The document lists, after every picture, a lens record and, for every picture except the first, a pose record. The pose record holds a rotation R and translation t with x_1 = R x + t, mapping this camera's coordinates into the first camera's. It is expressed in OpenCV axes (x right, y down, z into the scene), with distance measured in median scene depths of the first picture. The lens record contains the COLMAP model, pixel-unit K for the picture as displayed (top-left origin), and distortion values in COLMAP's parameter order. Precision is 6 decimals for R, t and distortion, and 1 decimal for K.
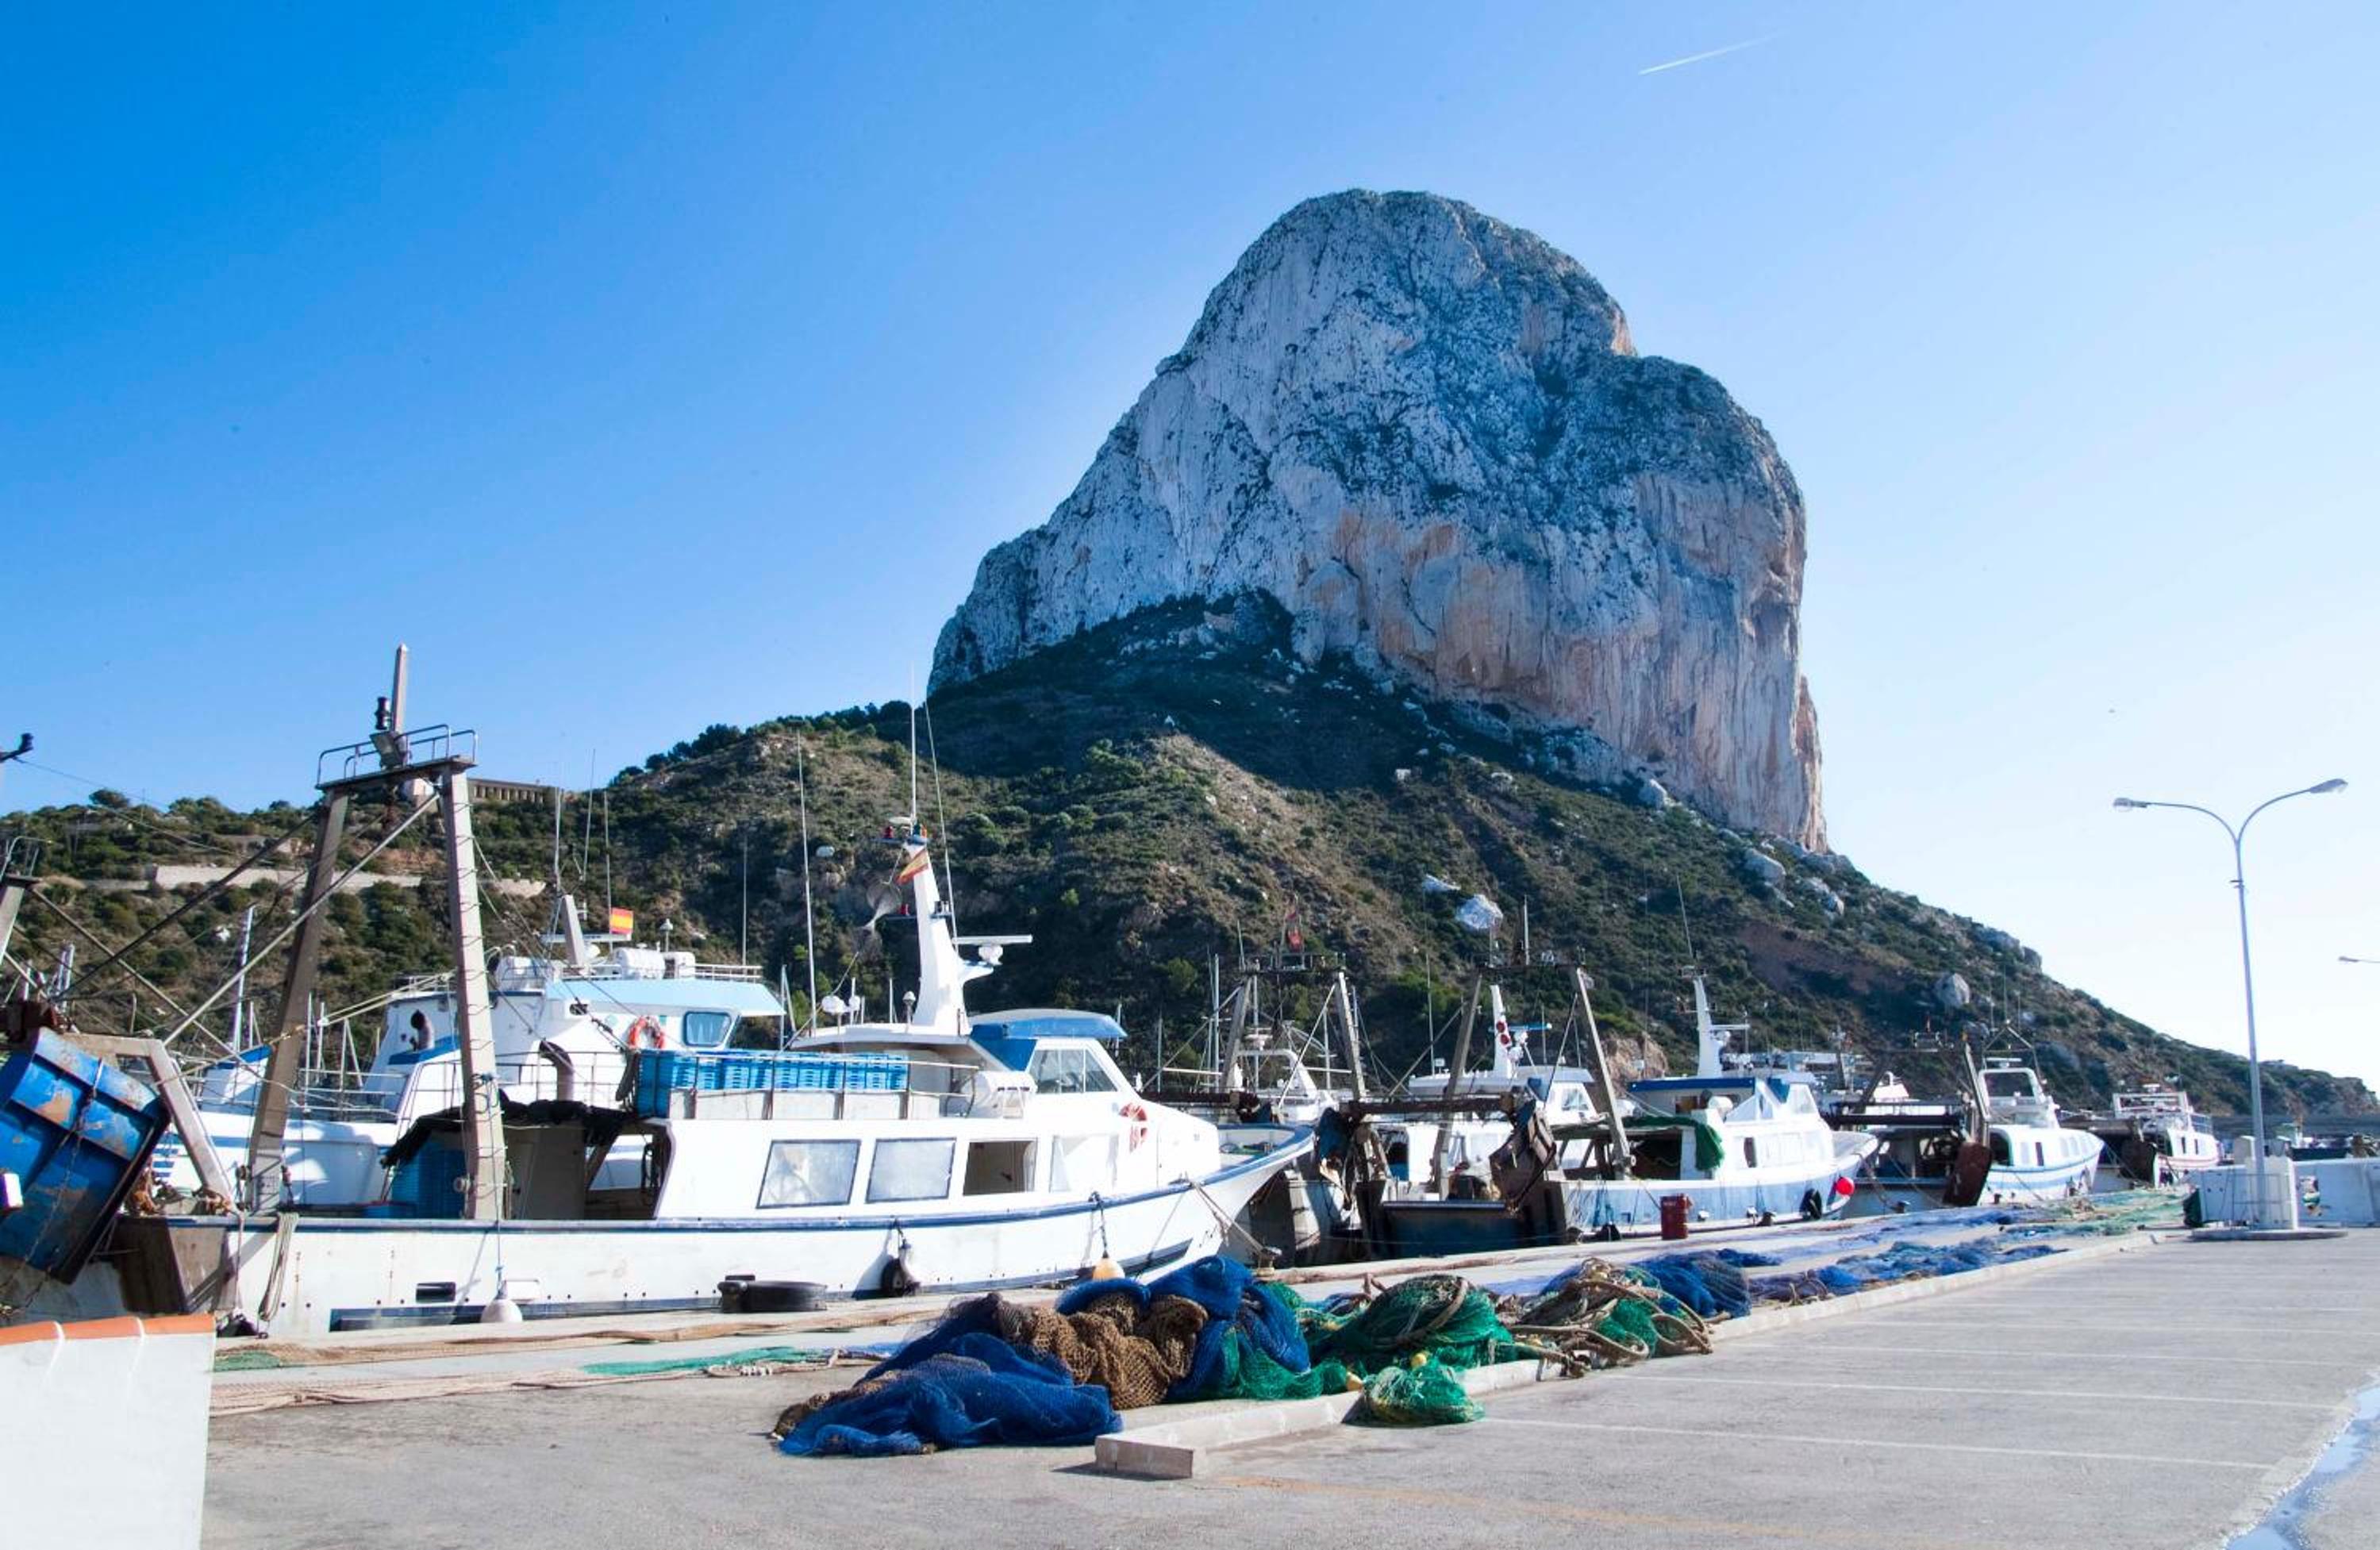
lens RADIAL K [[1963.6, 0, 1190.0], [0, 1963.6, 775.0], [0, 0, 1]] dist [-0.140895, 0.067353]
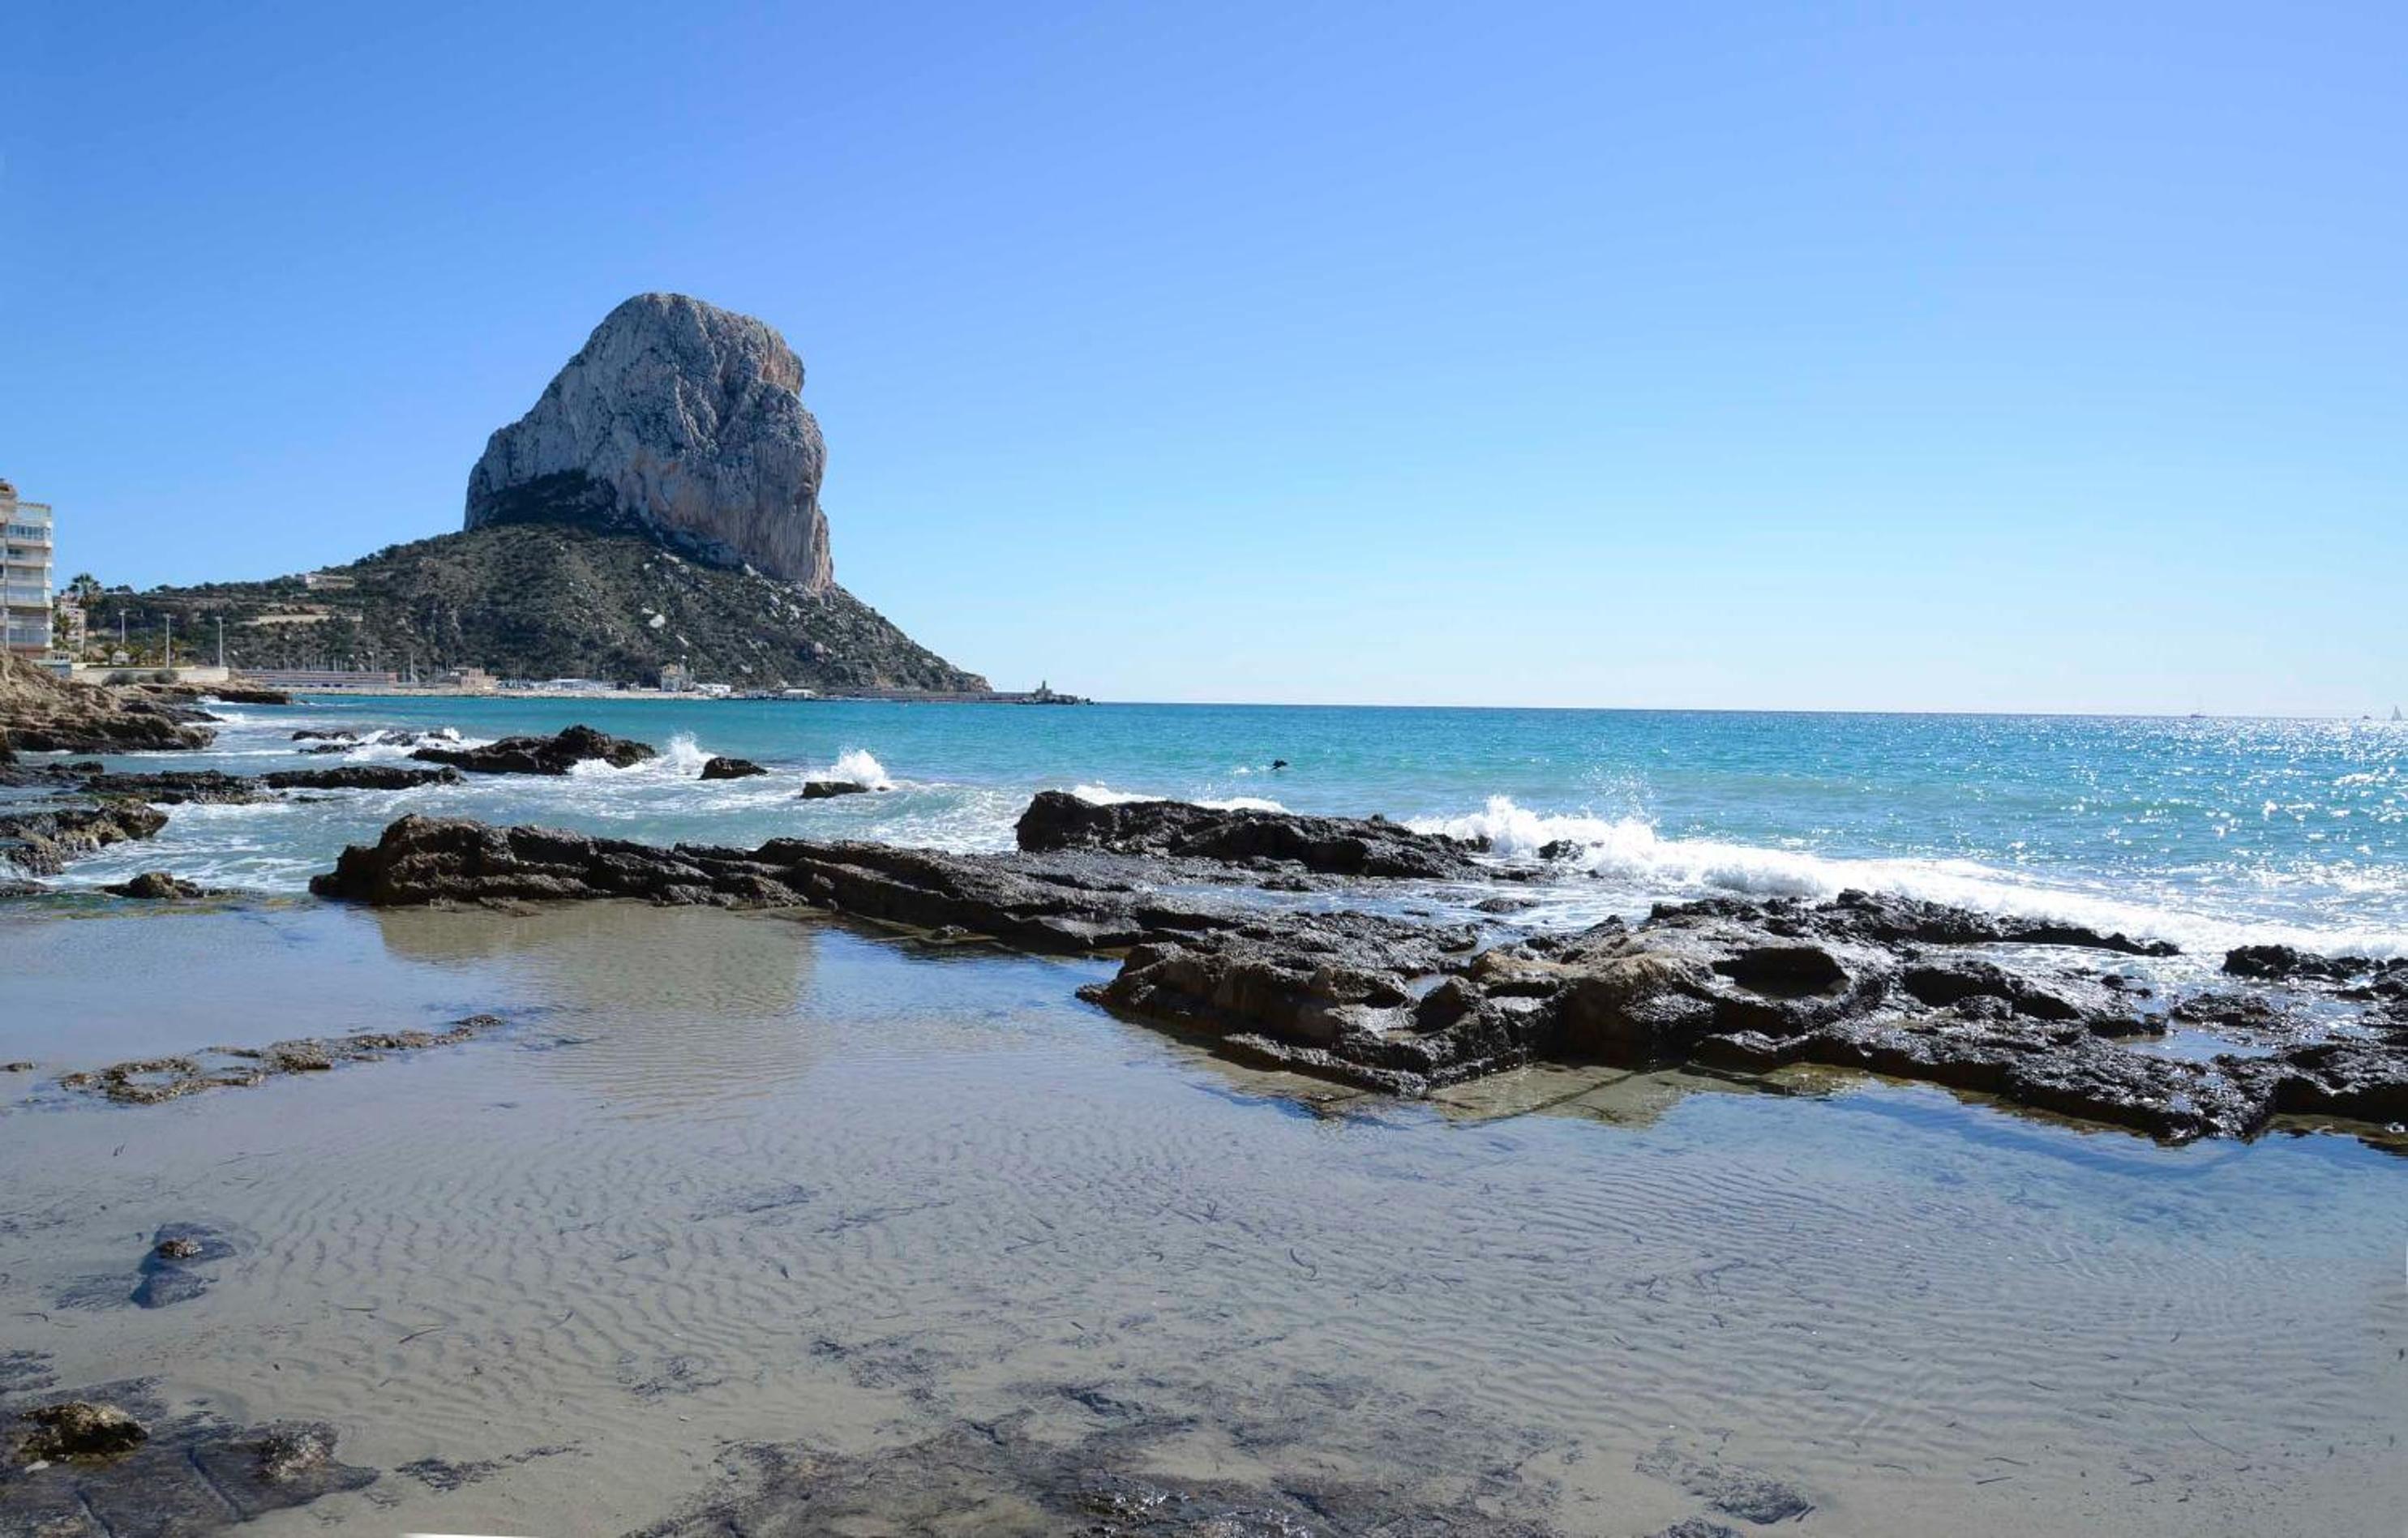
lens RADIAL K [[1715.3, 0, 1108.7], [0, 1715.3, 717.5], [0, 0, 1]] dist [-0.005704, -0.001085]
pose [[0.970789, 0.002800, 0.239920, 0.144256], [-0.051542, 0.979022, 0.197128, -0.278898], [-0.234335, -0.203735, 0.950568, -1.424013]]
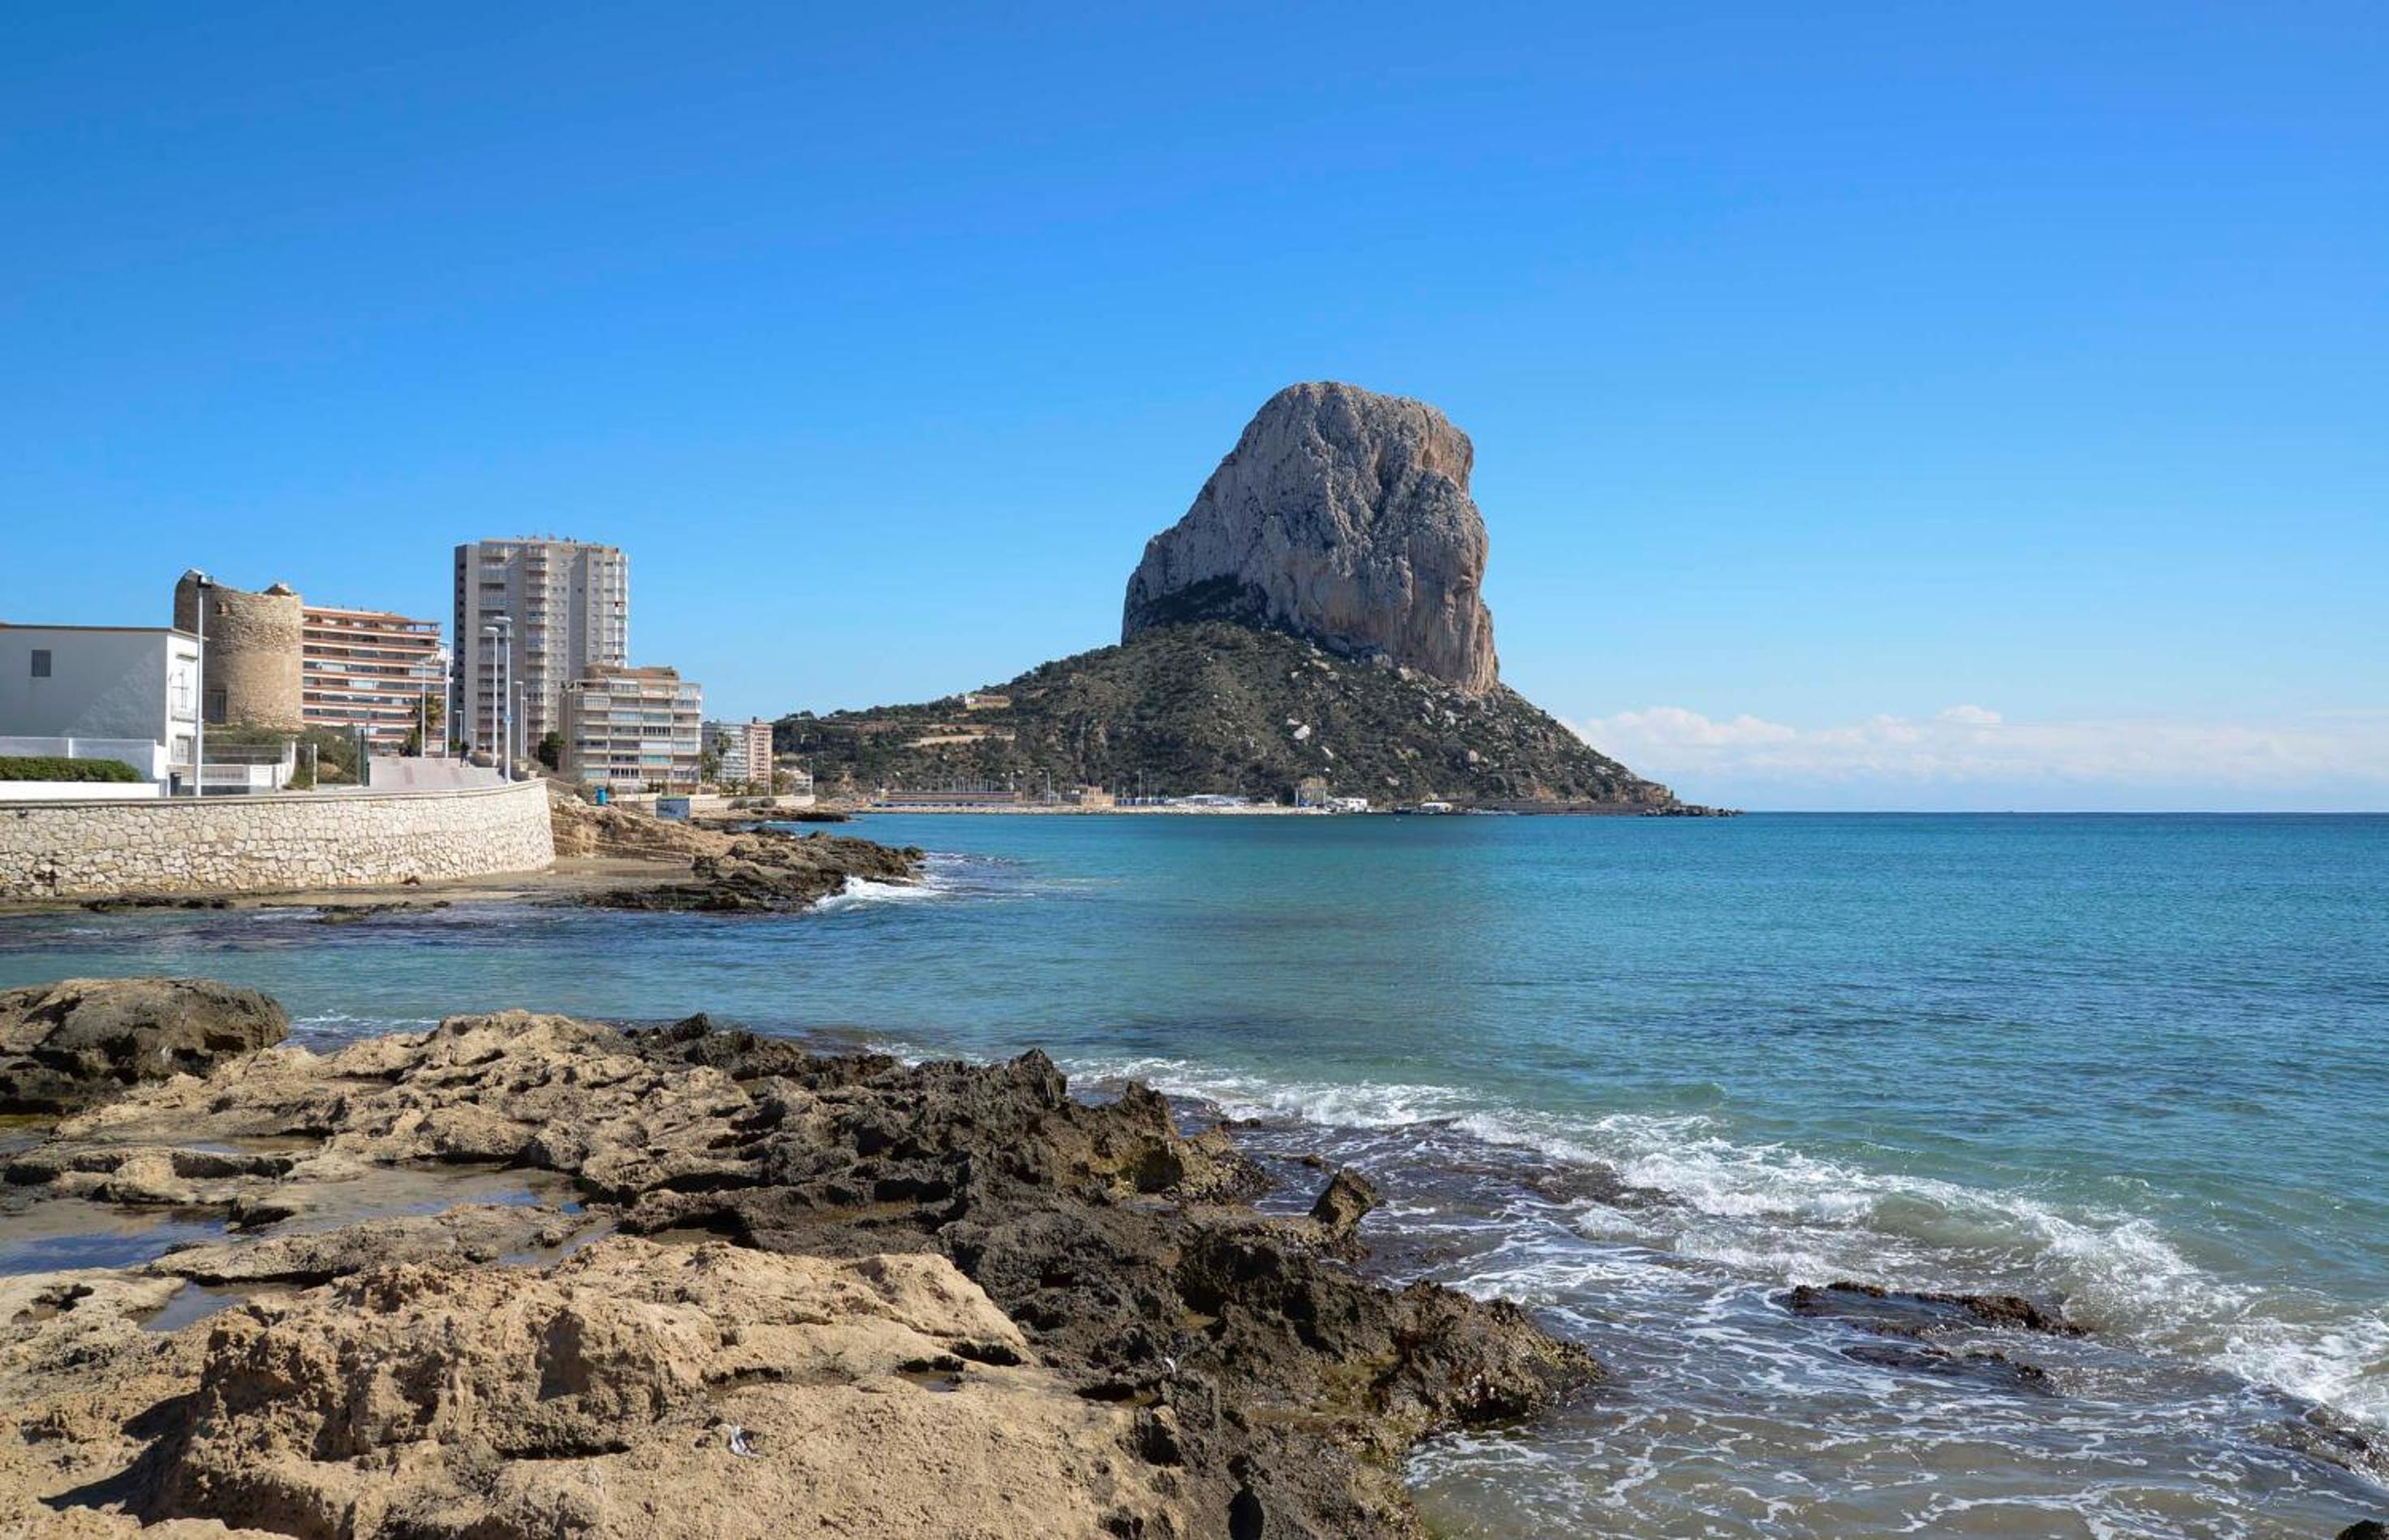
lens RADIAL K [[2078.0, 0, 1194.5], [0, 2078.0, 770.0], [0, 0, 1]] dist [0.034159, -0.000712]
pose [[0.994097, -0.007573, -0.108229, 0.249102], [0.026148, 0.984879, 0.171258, -0.326972], [0.105295, -0.173077, 0.979264, -1.668168]]
